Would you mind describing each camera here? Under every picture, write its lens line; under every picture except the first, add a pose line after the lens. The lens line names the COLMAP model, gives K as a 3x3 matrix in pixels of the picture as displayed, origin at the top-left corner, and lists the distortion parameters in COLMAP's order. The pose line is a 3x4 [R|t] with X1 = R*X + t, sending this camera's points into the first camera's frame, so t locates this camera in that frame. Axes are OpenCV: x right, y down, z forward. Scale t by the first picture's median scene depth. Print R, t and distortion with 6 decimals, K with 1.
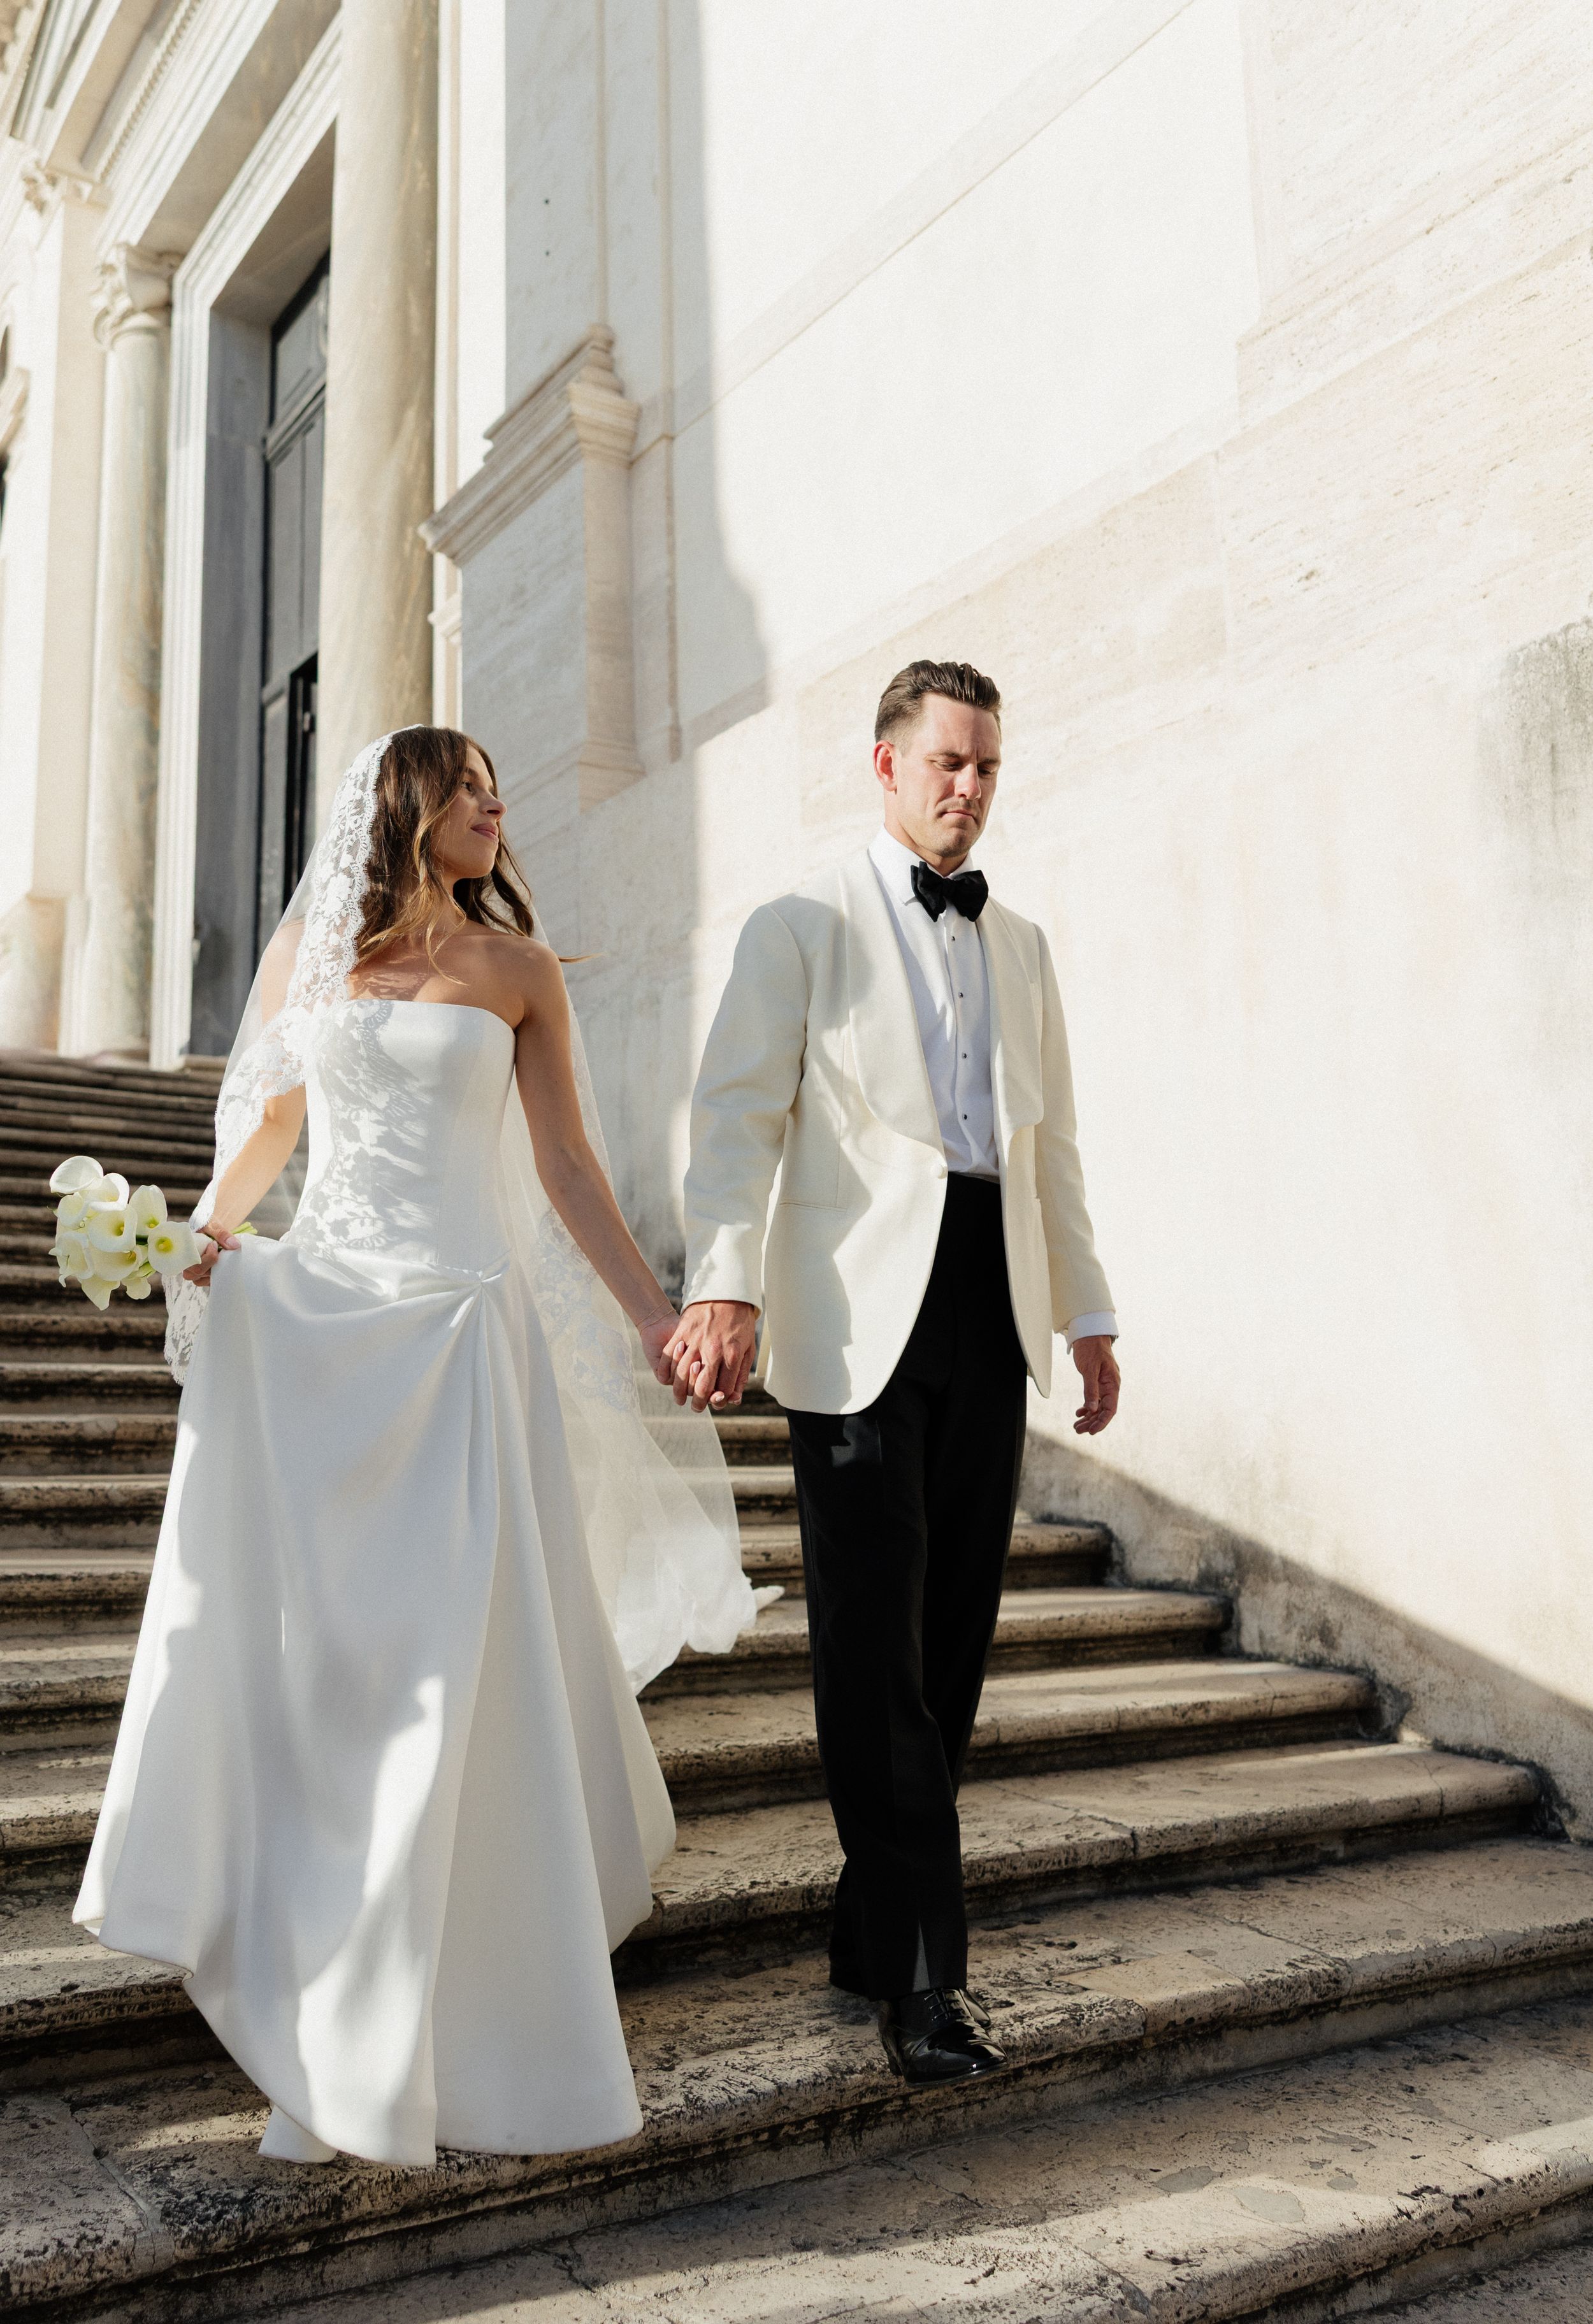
lens RADIAL K [[1954.2, 0, 800.2], [0, 1954.2, 1101.6], [0, 0, 1]] dist [0.002699, -0.002065]
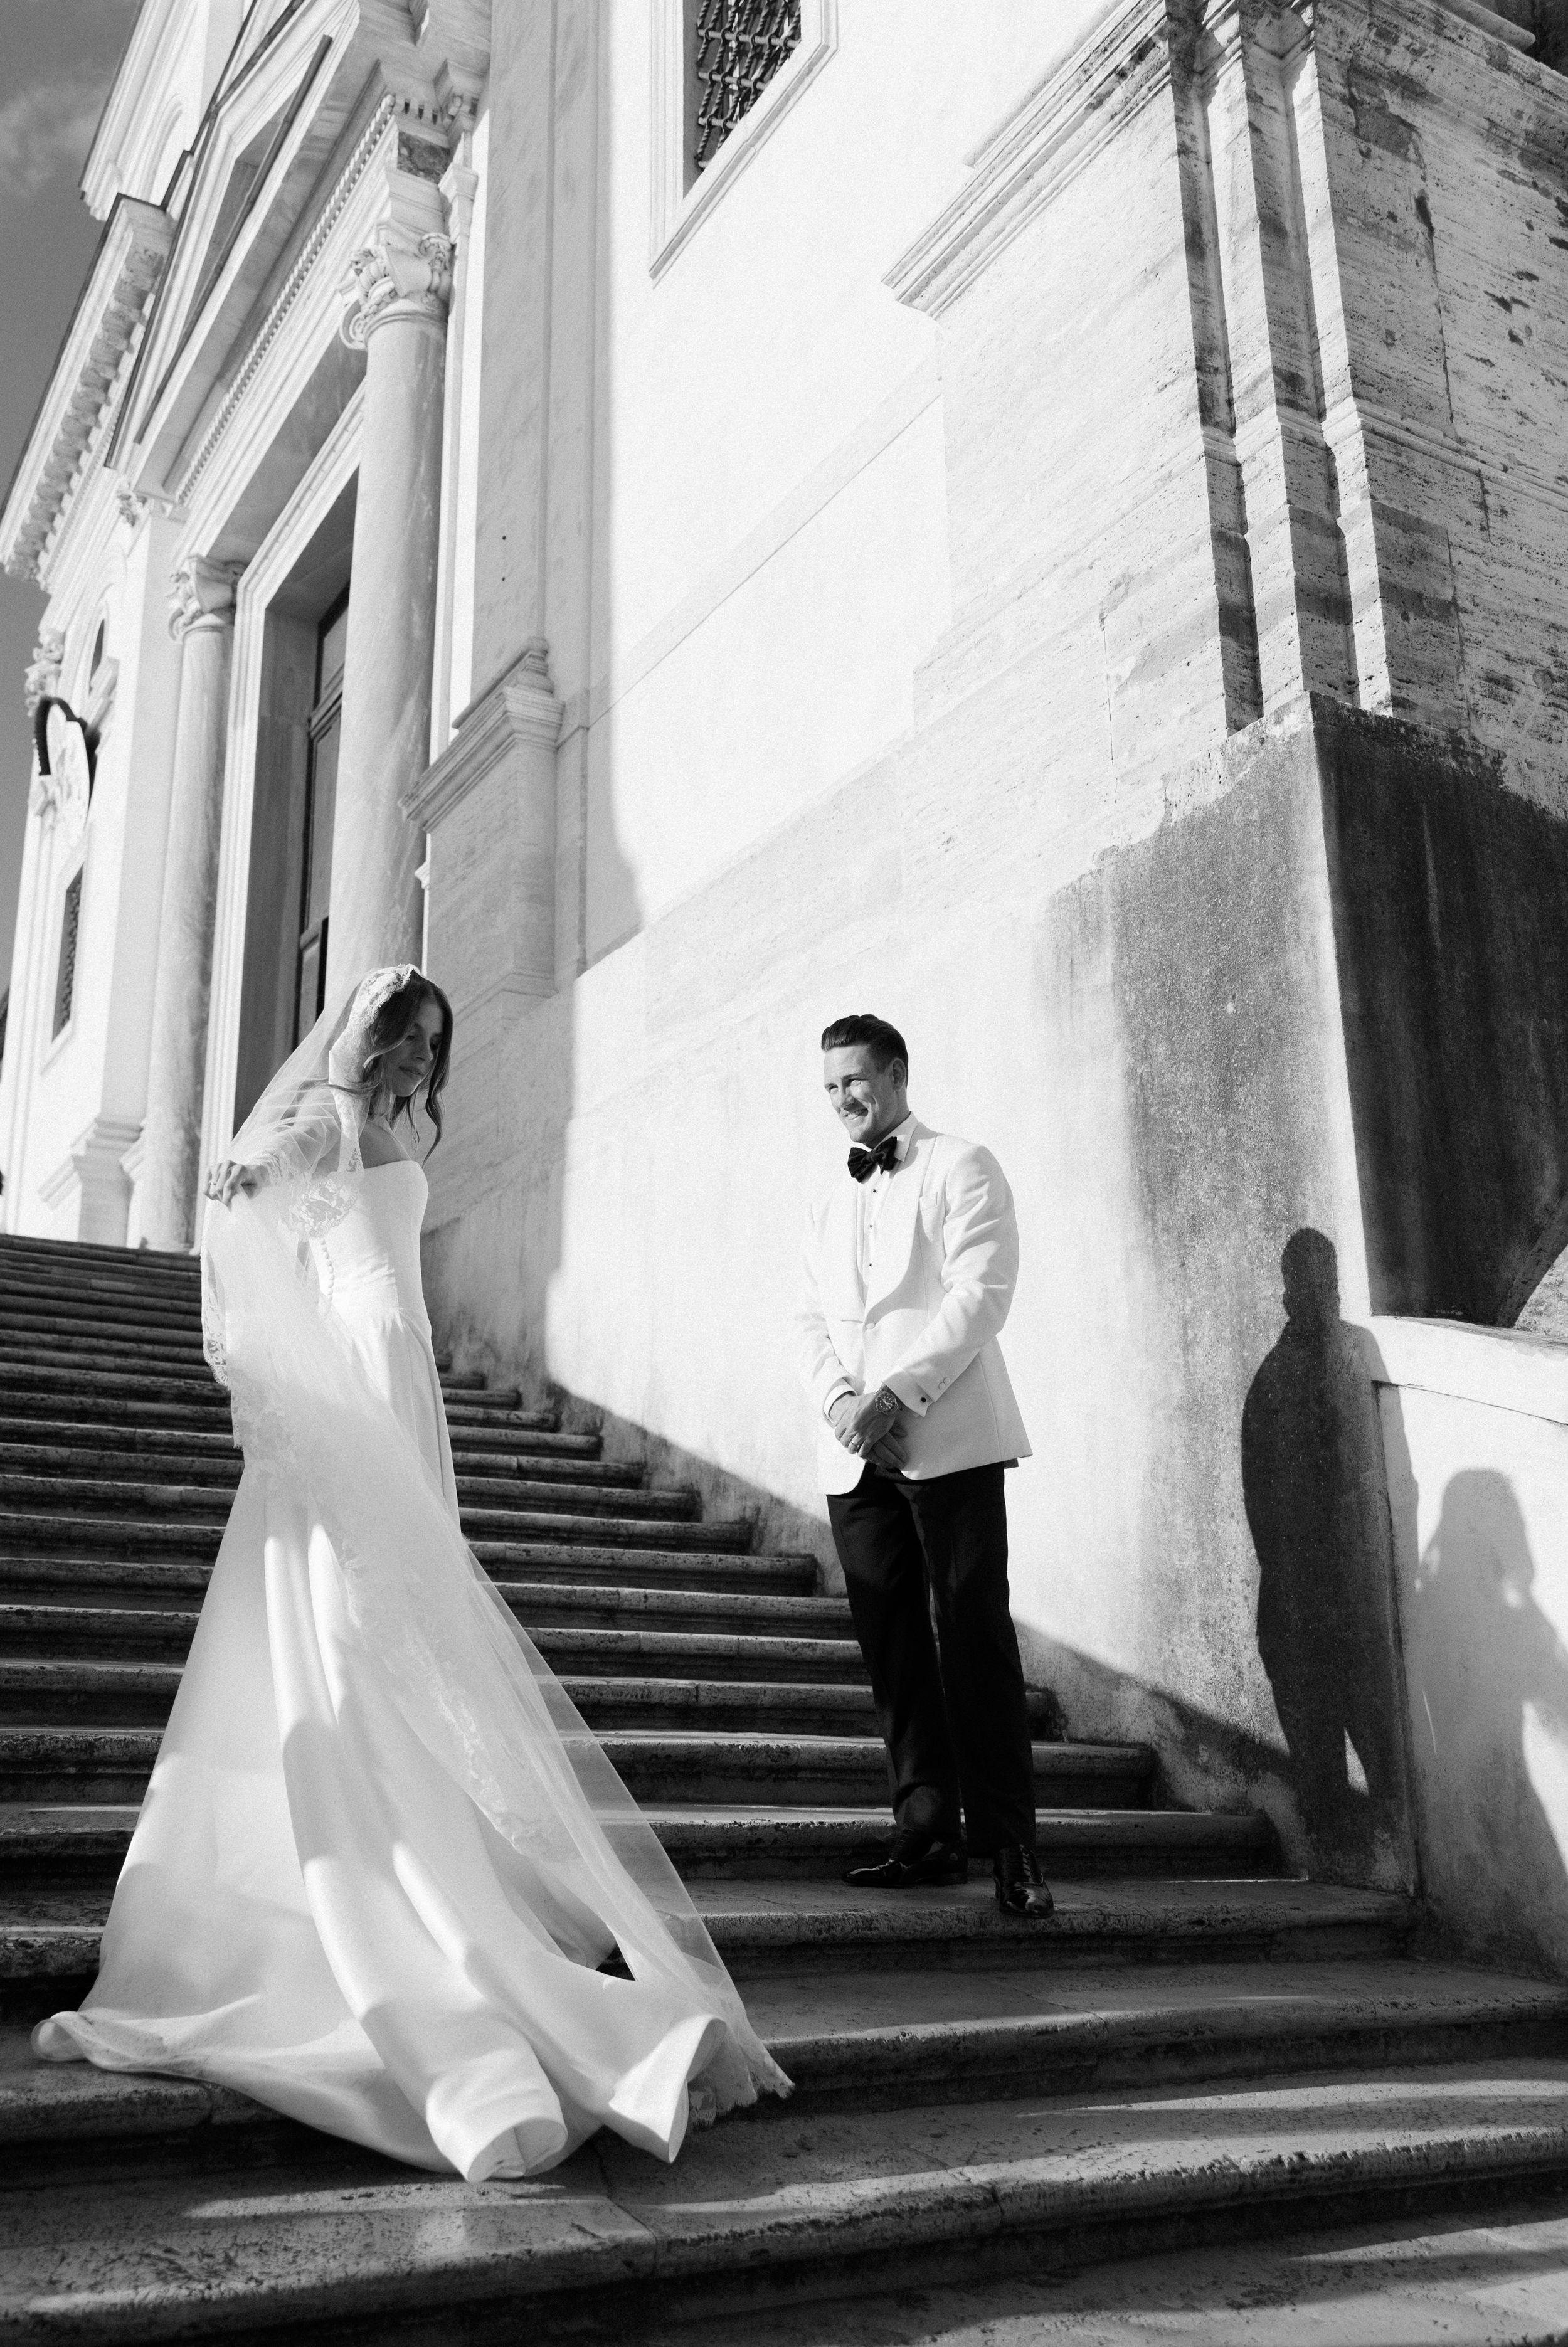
lens RADIAL K [[2116.3, 0, 784.0], [0, 2116.3, 1173.5], [0, 0, 1]] dist [0.002954, 0.007694]
pose [[0.996408, -0.001278, -0.084675, 0.135458], [-0.006773, 0.995480, -0.094728, 0.051009], [0.084414, 0.094962, 0.991895, -0.224845]]
